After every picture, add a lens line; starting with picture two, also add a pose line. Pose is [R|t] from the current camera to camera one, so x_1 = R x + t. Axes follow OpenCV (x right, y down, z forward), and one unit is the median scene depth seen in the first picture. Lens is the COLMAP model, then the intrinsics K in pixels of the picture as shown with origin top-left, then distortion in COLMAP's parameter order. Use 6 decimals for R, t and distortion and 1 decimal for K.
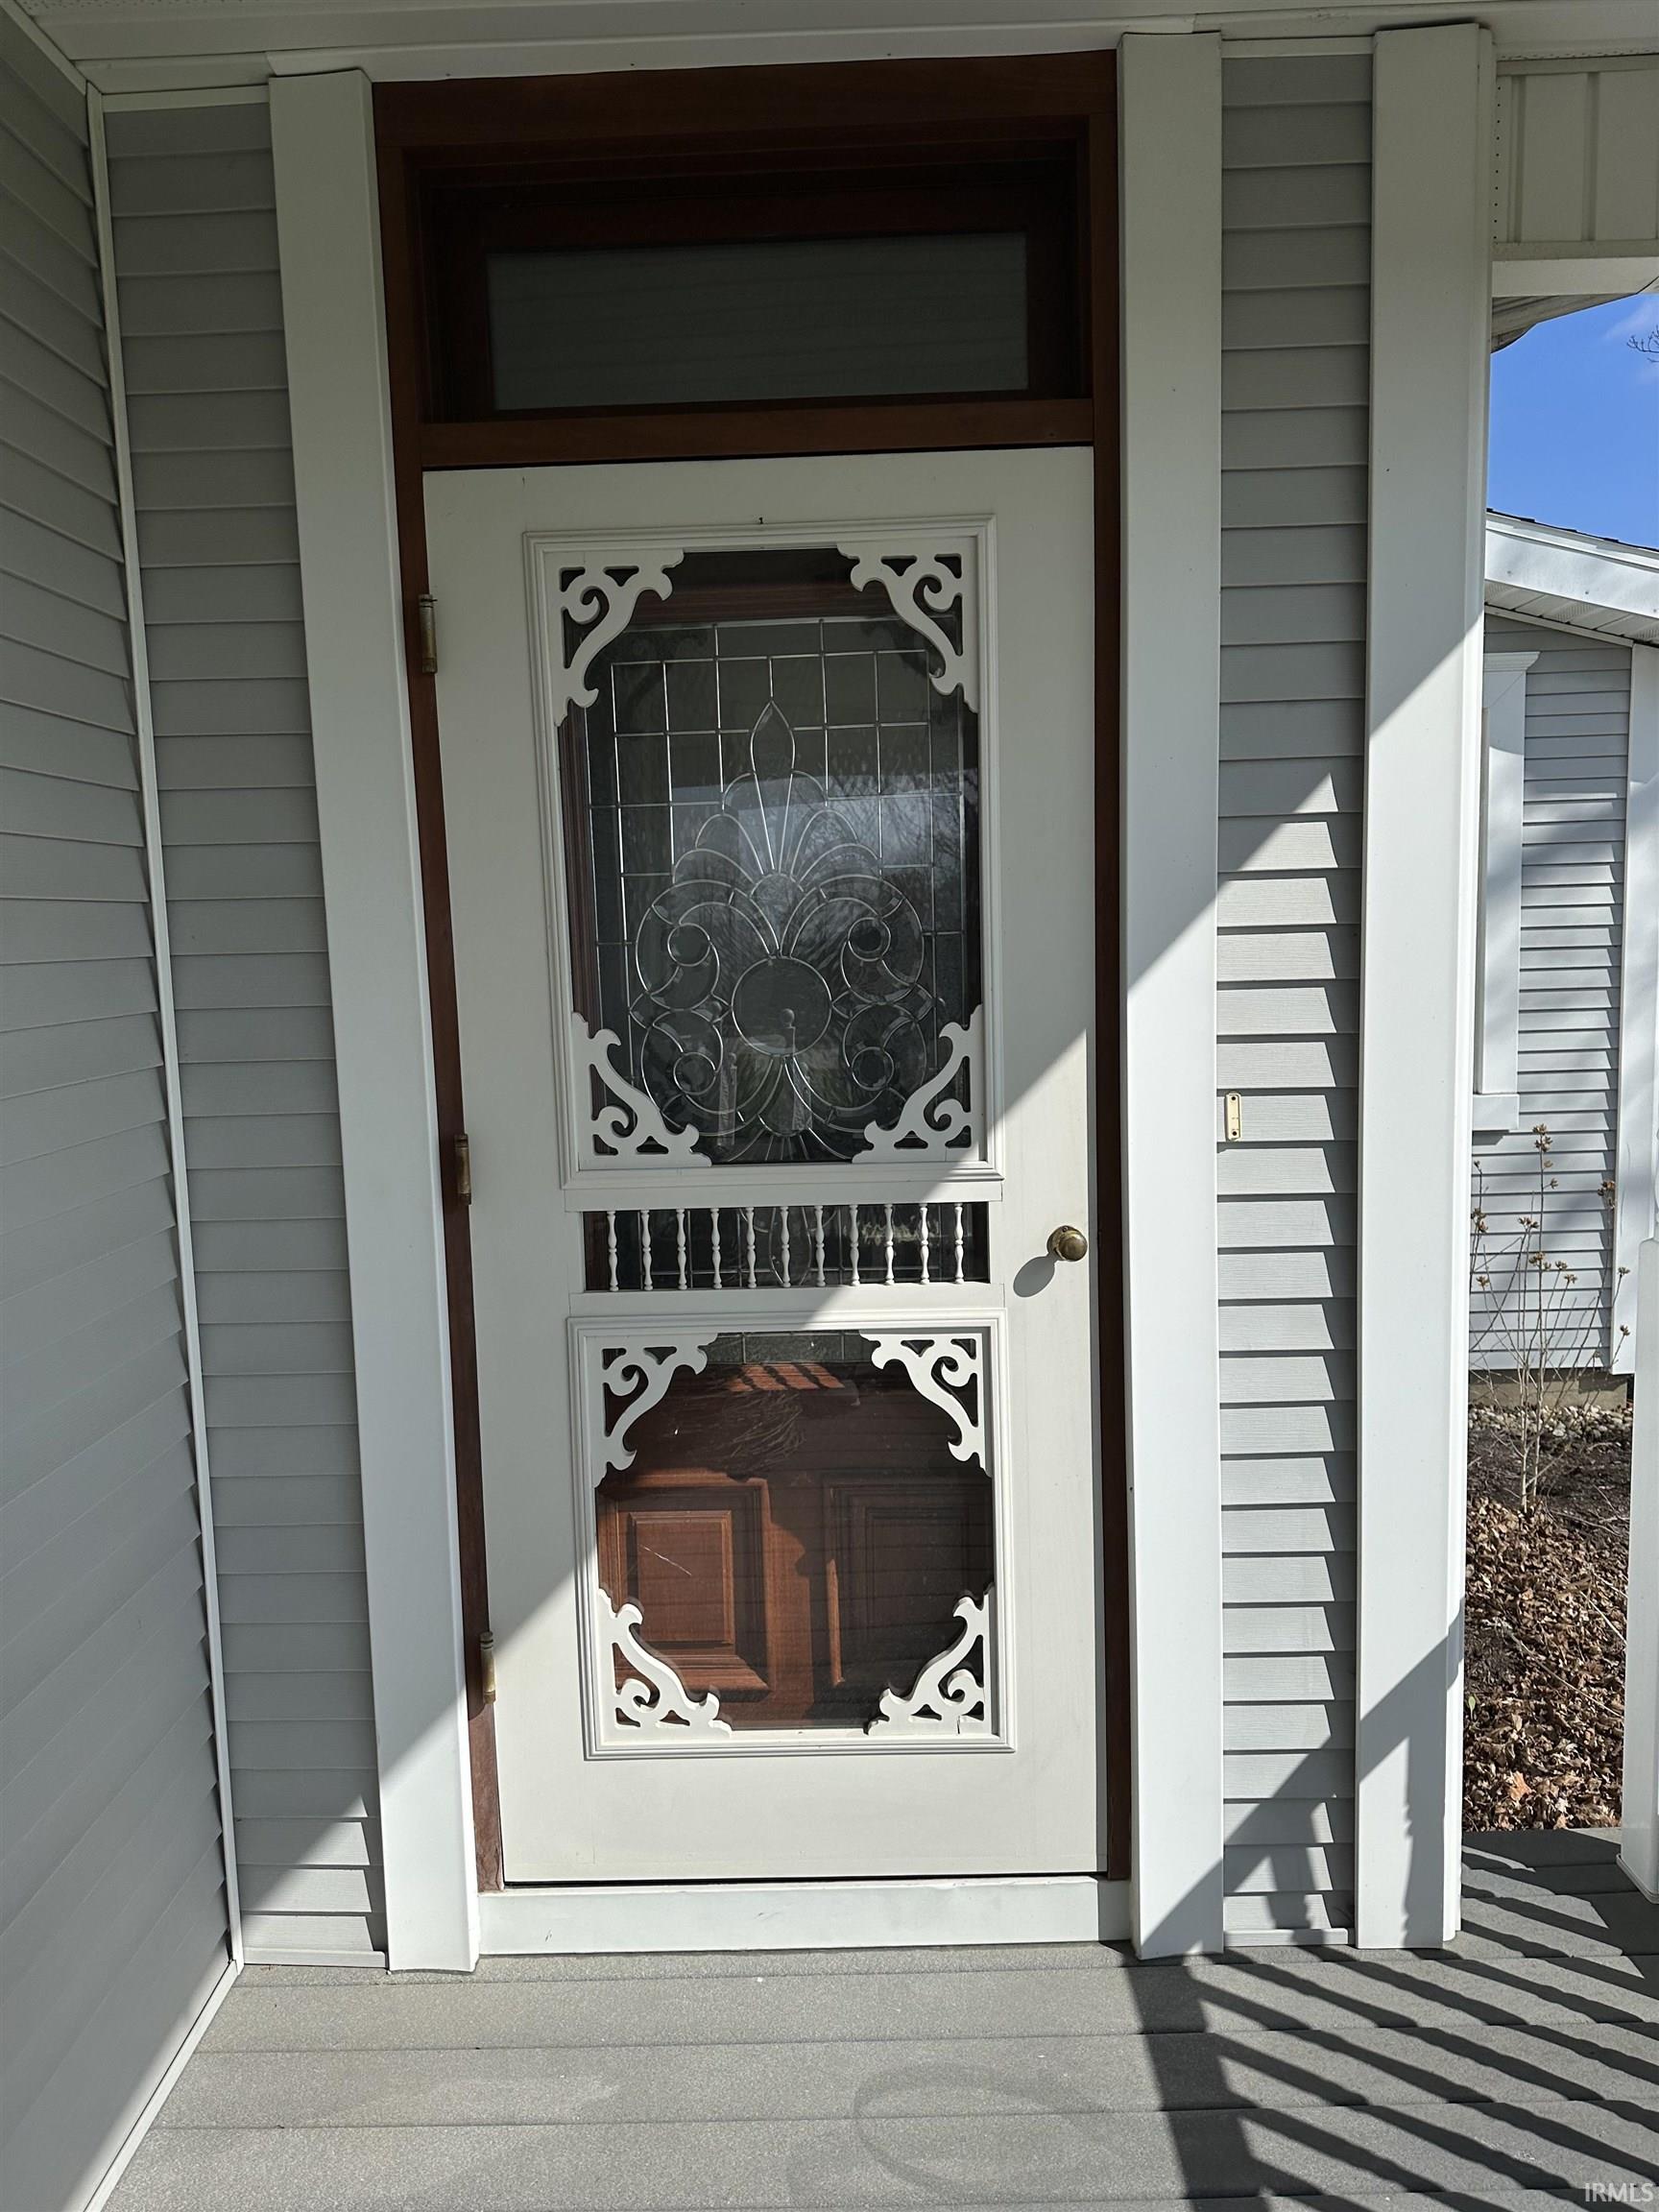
lens RADIAL K [[1547.7, 0, 830.8], [0, 1547.7, 1114.6], [0, 0, 1]] dist [0.058161, -0.064723]
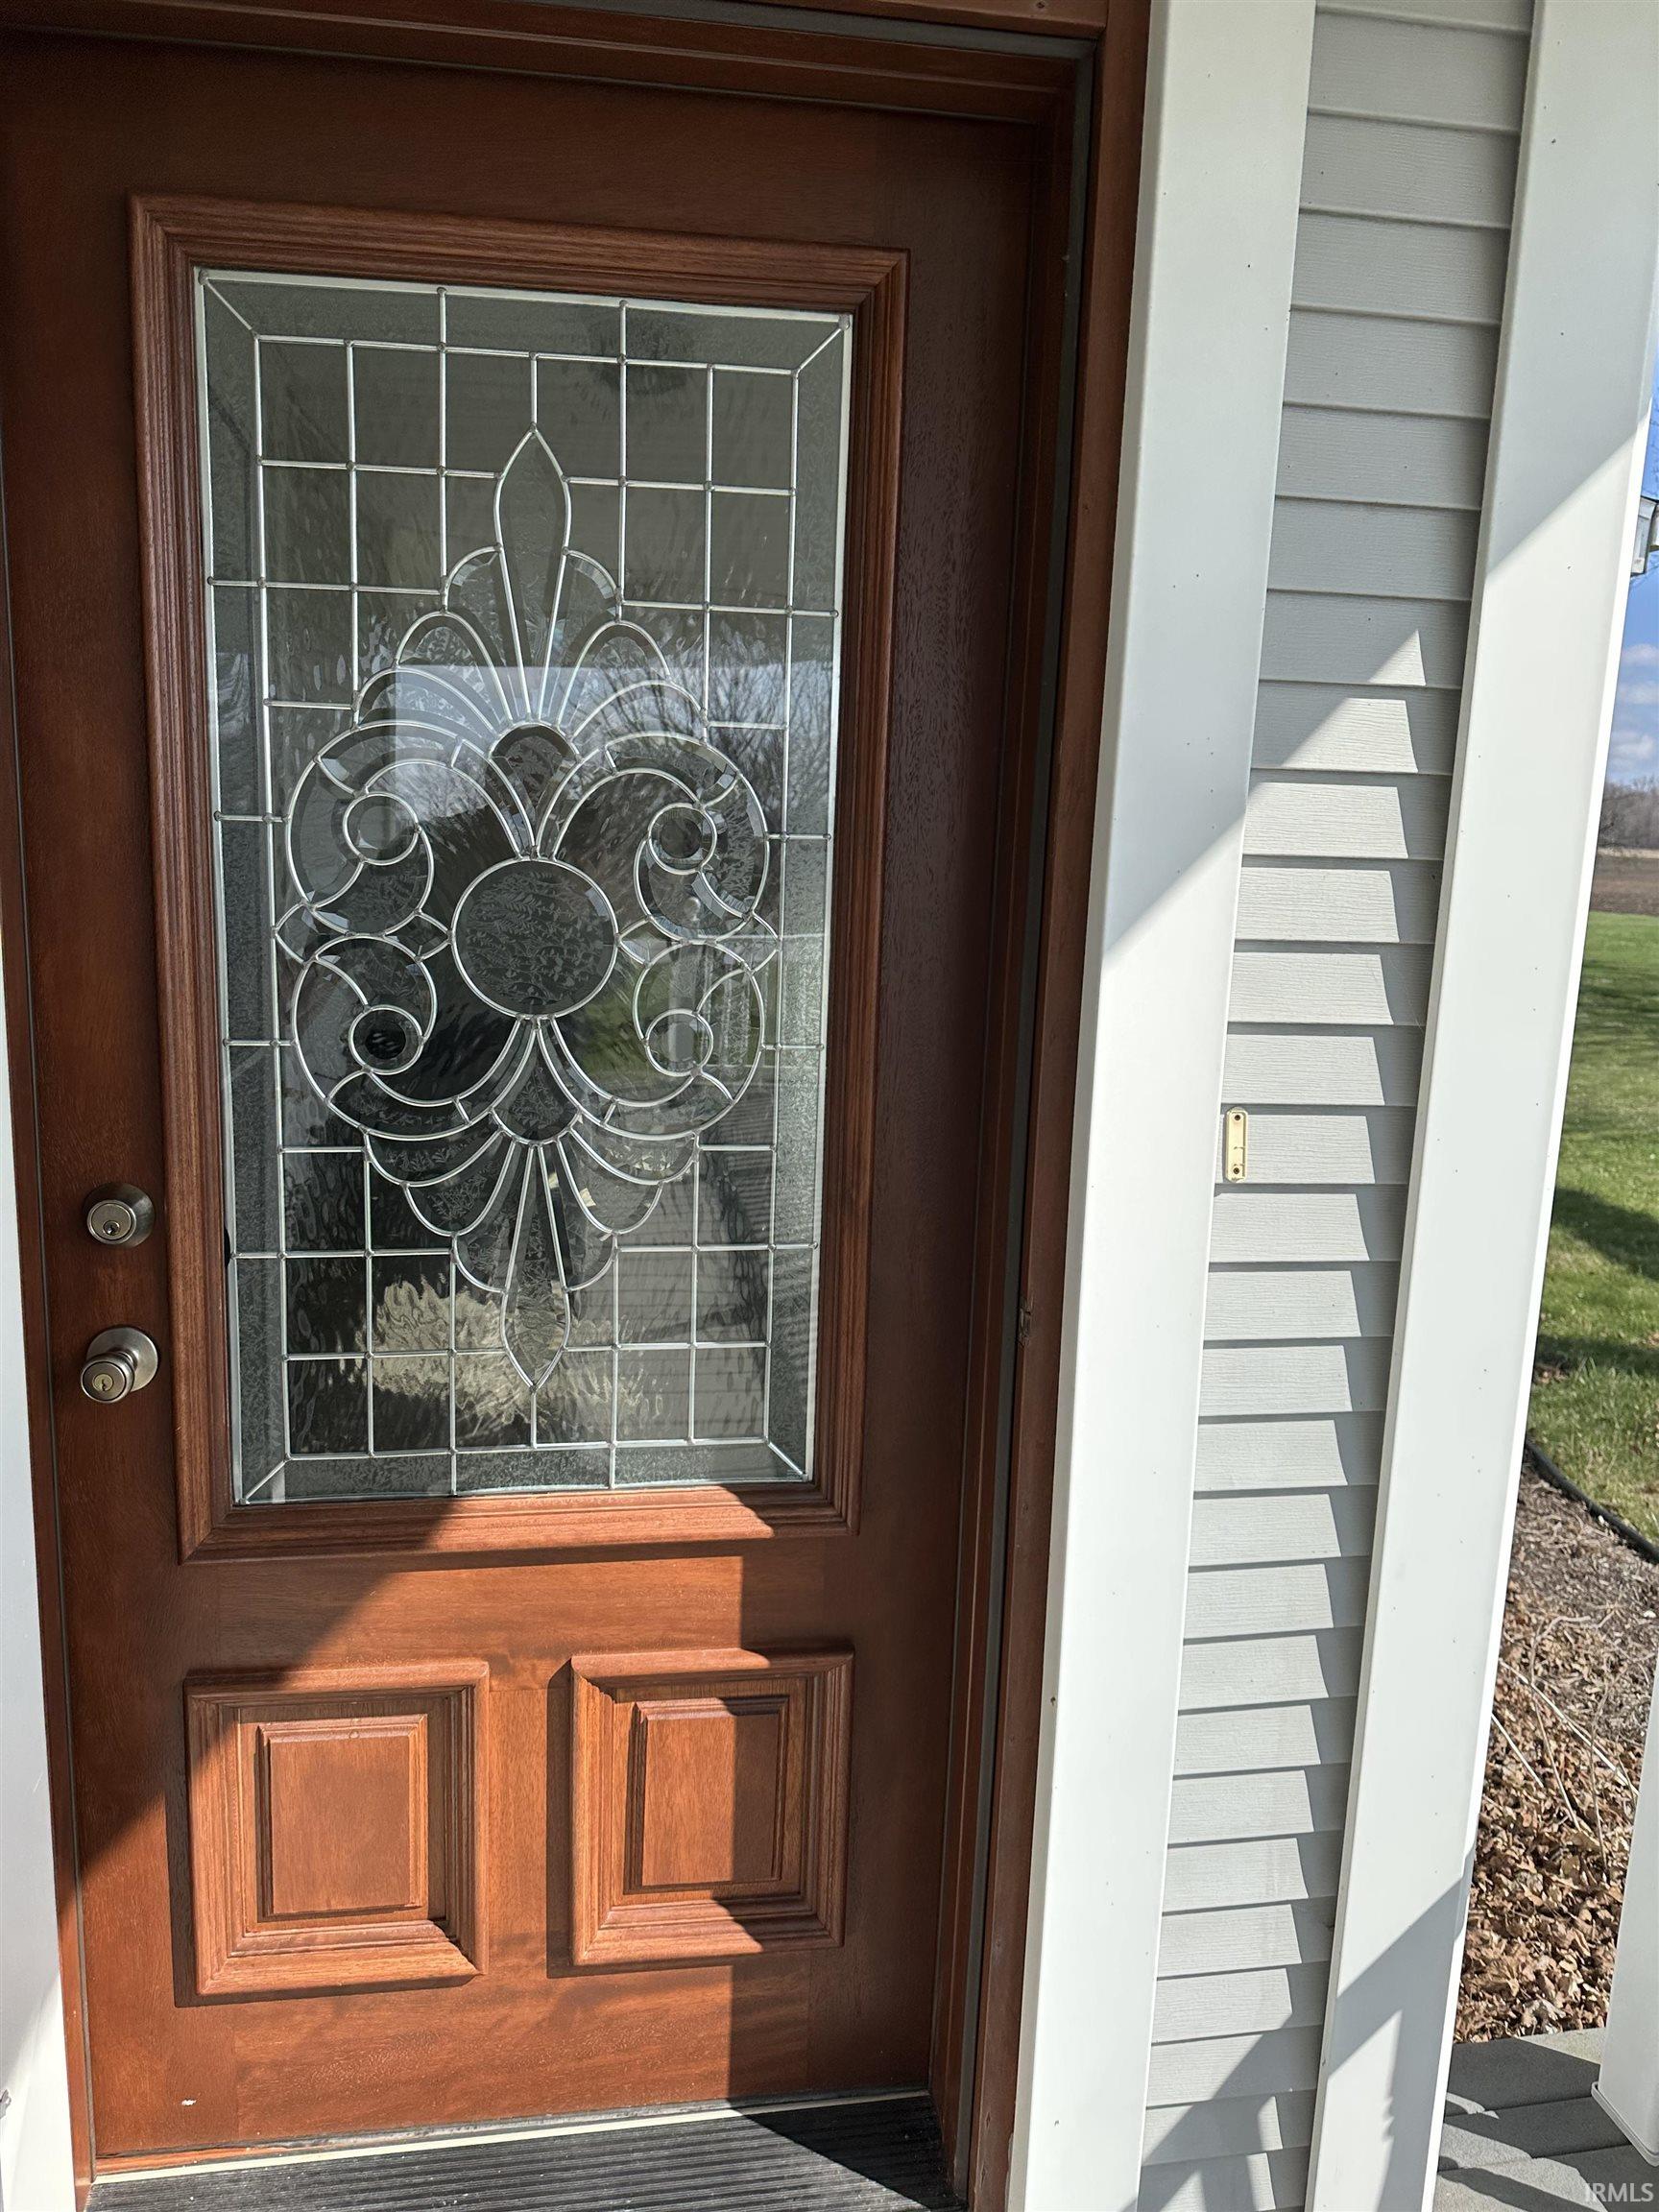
lens RADIAL K [[1547.7, 0, 834.6], [0, 1547.7, 1096.4], [0, 0, 1]] dist [0.058161, -0.064723]
pose [[0.978205, 0.030087, 0.205449, -0.043371], [-0.044581, 0.996804, 0.066286, -0.055048], [-0.202798, -0.074000, 0.976421, 0.393310]]
